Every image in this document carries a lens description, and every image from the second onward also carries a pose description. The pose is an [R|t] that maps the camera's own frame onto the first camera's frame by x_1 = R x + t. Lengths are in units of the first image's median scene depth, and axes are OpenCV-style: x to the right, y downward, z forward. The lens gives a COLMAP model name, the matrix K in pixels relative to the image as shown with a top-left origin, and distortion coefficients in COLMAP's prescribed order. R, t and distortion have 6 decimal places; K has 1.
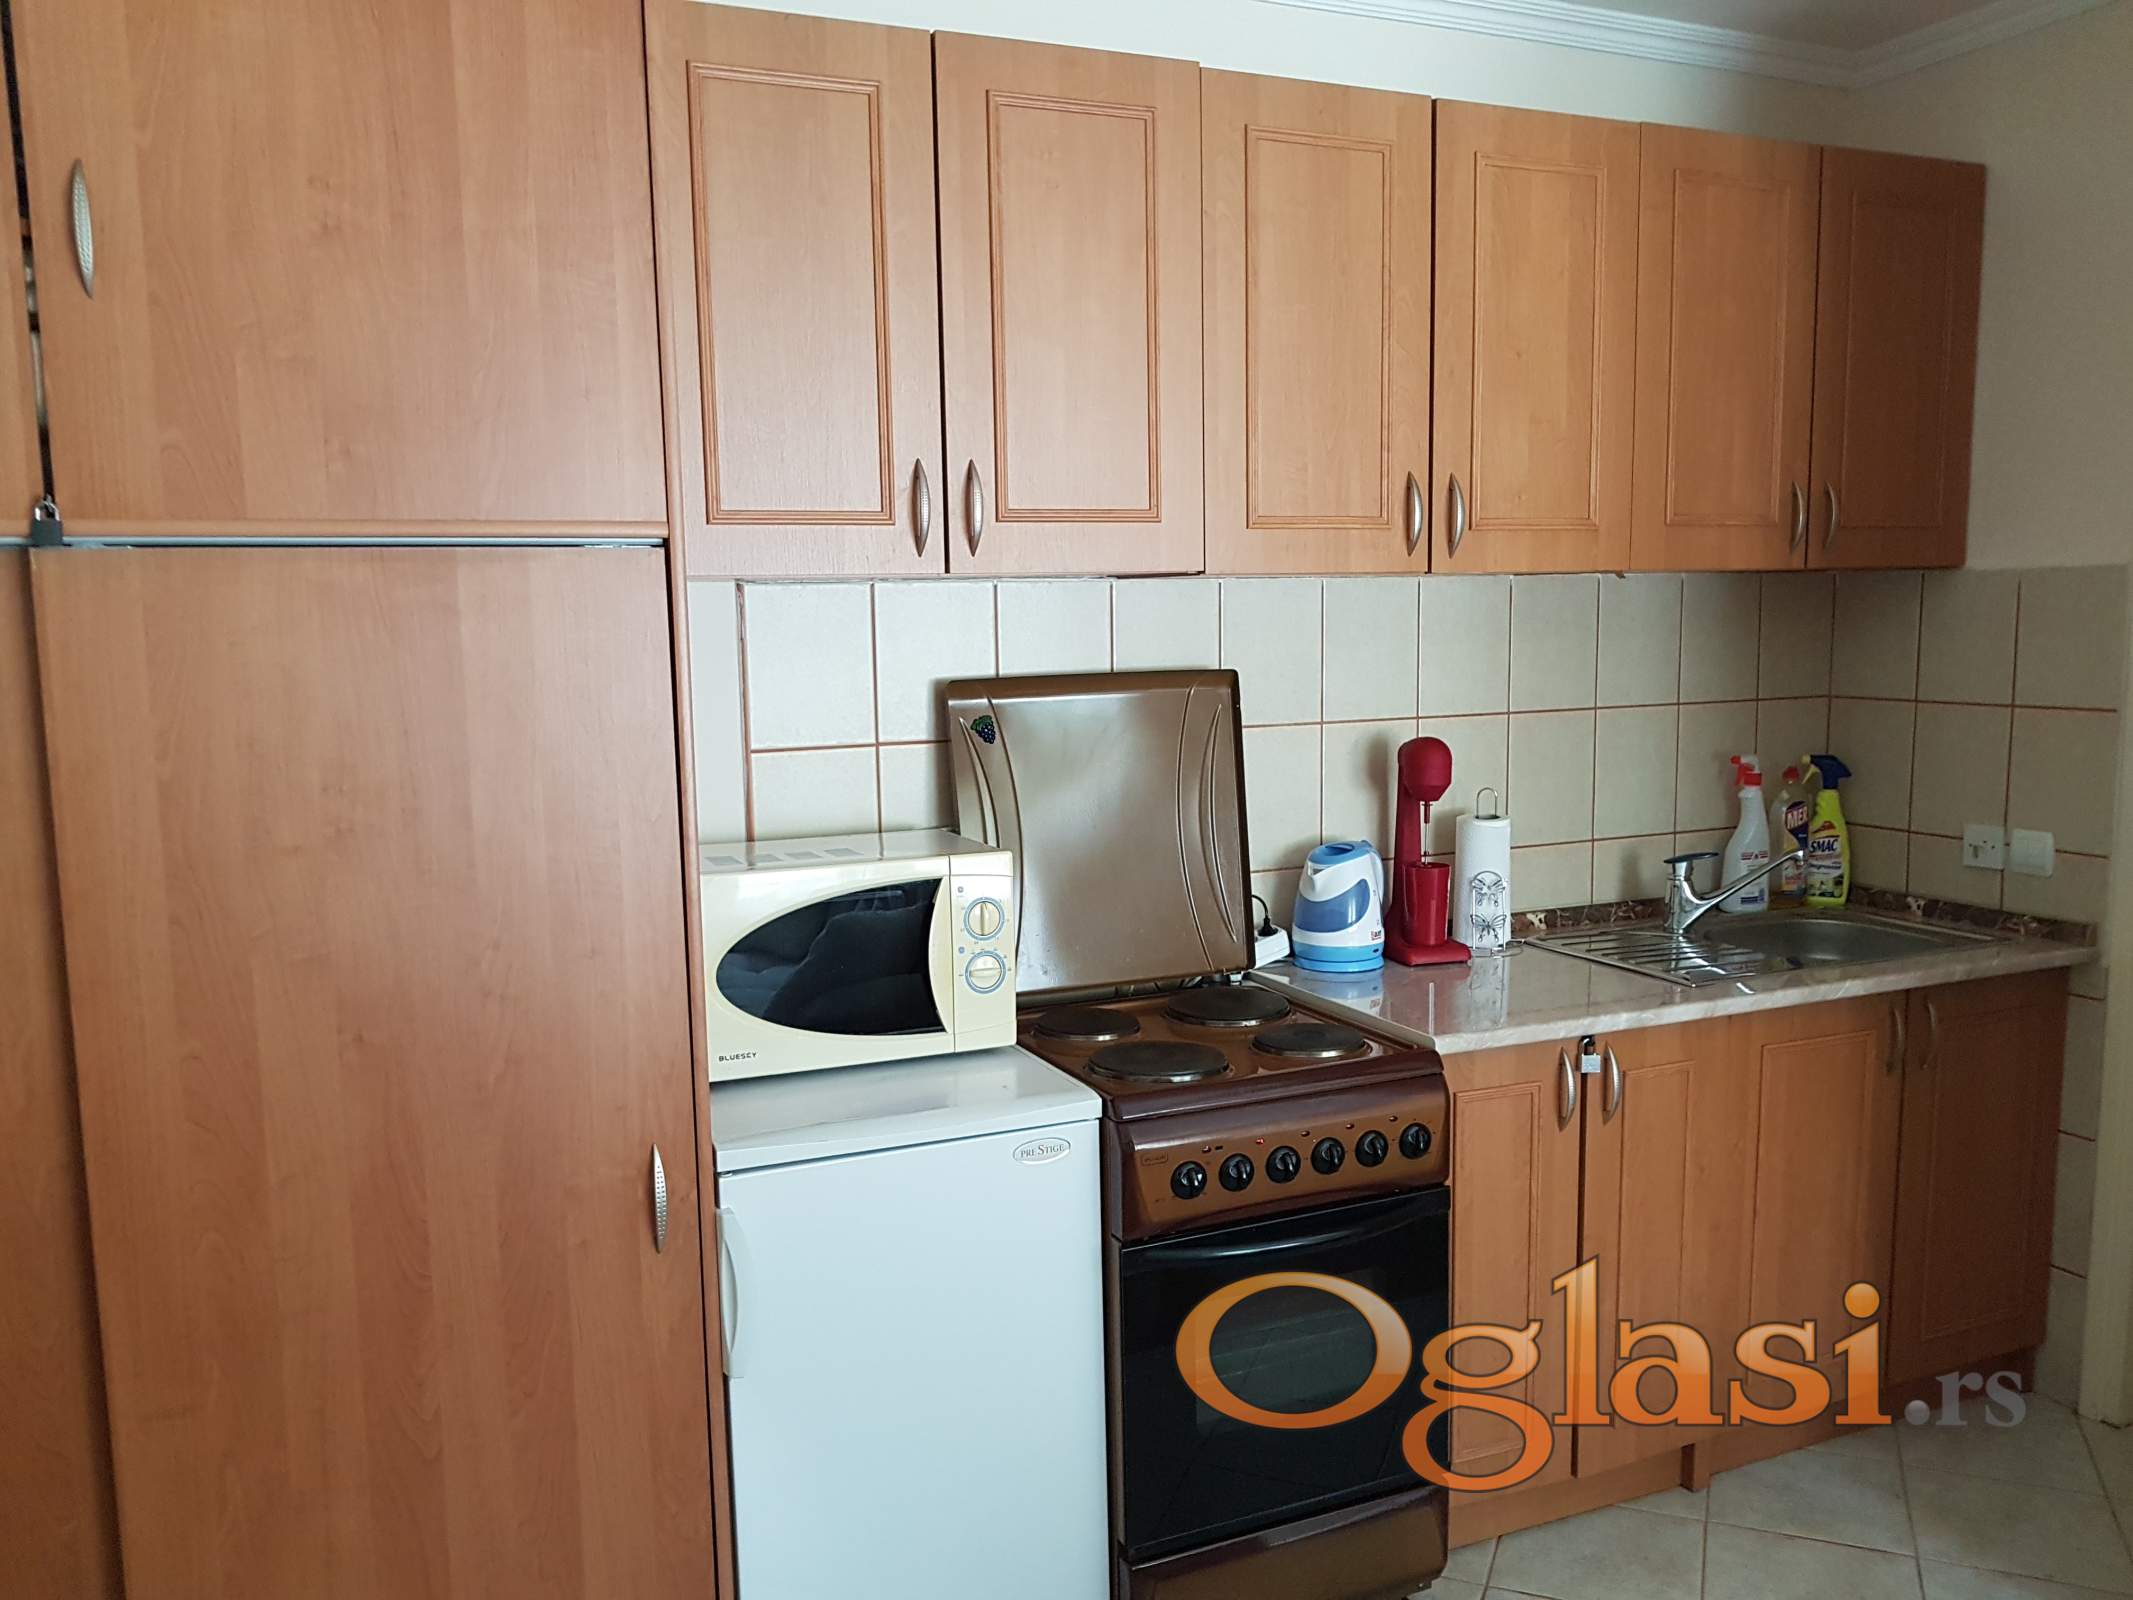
lens RADIAL K [[1675.4, 0, 1083.1], [0, 1675.4, 853.5], [0, 0, 1]] dist [-0.004624, 0.001277]
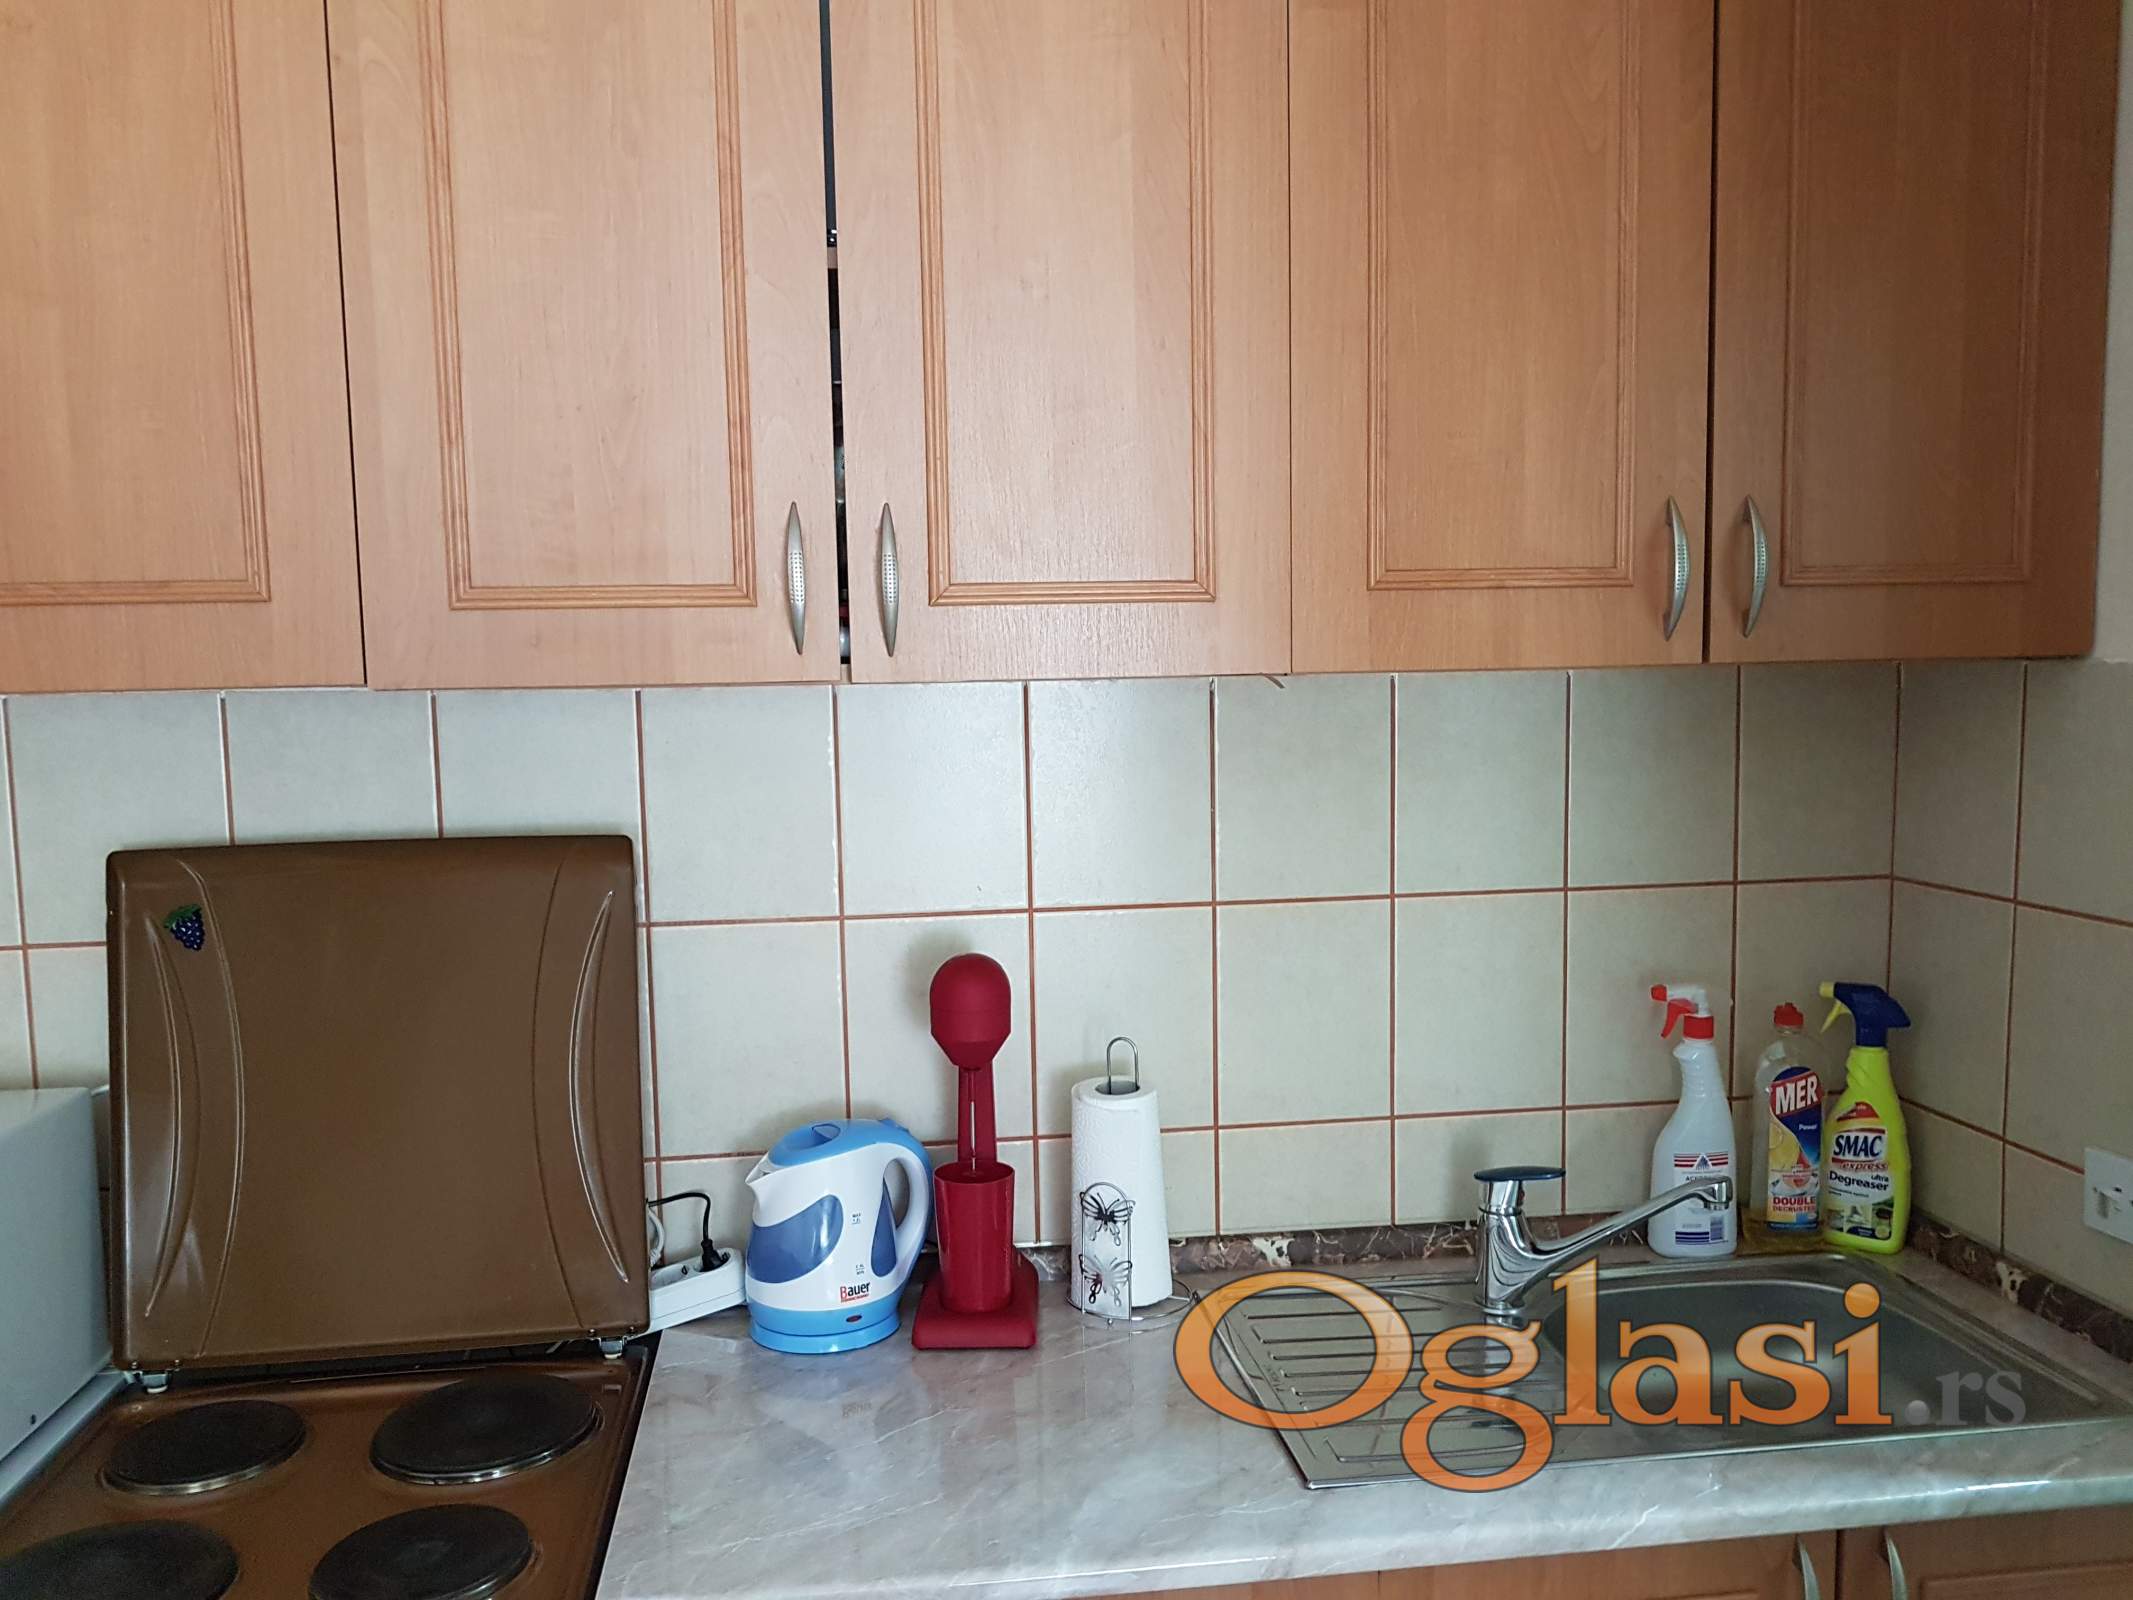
lens RADIAL K [[1675.4, 0, 1083.1], [0, 1675.4, 853.5], [0, 0, 1]] dist [-0.004624, 0.001277]
pose [[0.959745, 0.032596, -0.278976, 0.367287], [-0.039669, 0.999018, -0.019745, -0.086088], [0.278059, 0.030017, 0.960095, 0.407412]]
